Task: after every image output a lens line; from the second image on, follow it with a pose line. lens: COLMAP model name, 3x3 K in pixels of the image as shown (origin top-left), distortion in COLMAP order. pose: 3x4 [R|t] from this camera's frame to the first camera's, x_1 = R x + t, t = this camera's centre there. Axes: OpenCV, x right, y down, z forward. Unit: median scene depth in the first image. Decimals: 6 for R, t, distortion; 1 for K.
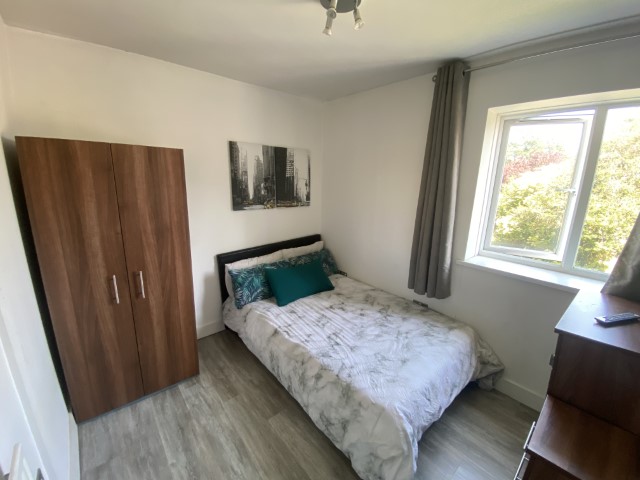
lens RADIAL K [[258.7, 0, 318.9], [0, 258.7, 239.8], [0, 0, 1]] dist [0.021197, -0.020570]
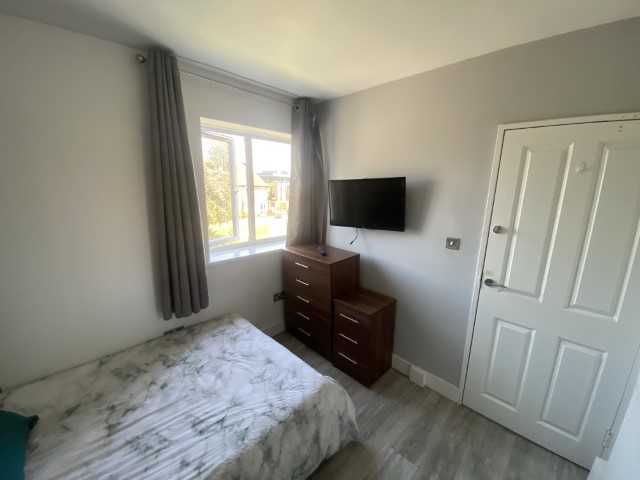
lens RADIAL K [[258.3, 0, 320.0], [0, 258.3, 240.0], [0, 0, 1]] dist [0.041322, -0.030086]
pose [[-0.073204, -0.234060, 0.969462, -0.456712], [0.207763, 0.947164, 0.244365, -0.161954], [-0.975436, 0.219307, -0.020707, 0.555883]]
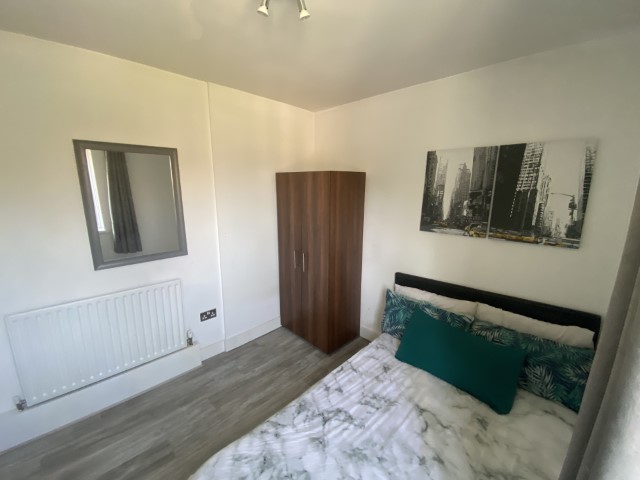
lens RADIAL K [[262.5, 0, 319.6], [0, 262.5, 237.1], [0, 0, 1]] dist [-0.012152, -0.000335]
pose [[0.069768, 0.162332, -0.984267, 0.601355], [-0.237472, 0.961009, 0.141663, -0.157024], [0.968886, 0.223852, 0.105597, 0.687177]]
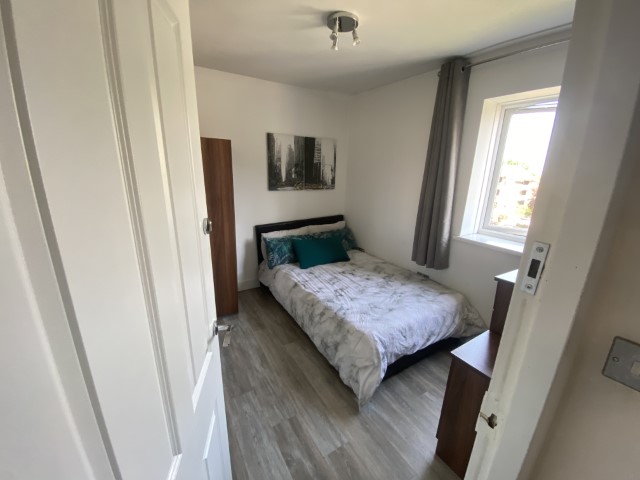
lens RADIAL K [[258.3, 0, 320.0], [0, 258.3, 240.0], [0, 0, 1]] dist [0.041322, -0.030086]
pose [[0.986552, 0.048095, -0.156215, 0.132558], [-0.042508, 0.998338, 0.038909, 0.076287], [0.157826, -0.031746, 0.986956, -0.216277]]
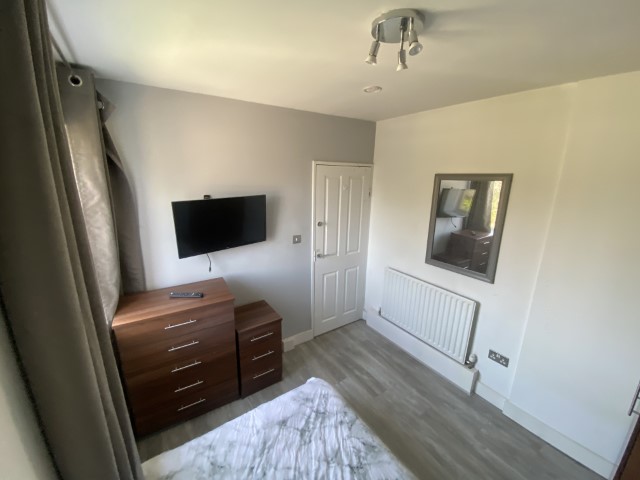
lens RADIAL K [[258.7, 0, 318.9], [0, 258.7, 239.8], [0, 0, 1]] dist [0.021197, -0.020570]
pose [[-0.991942, -0.068575, 0.106531, 0.116515], [-0.011314, 0.885441, 0.464614, -0.409156], [-0.126188, 0.459664, -0.879082, 1.161787]]
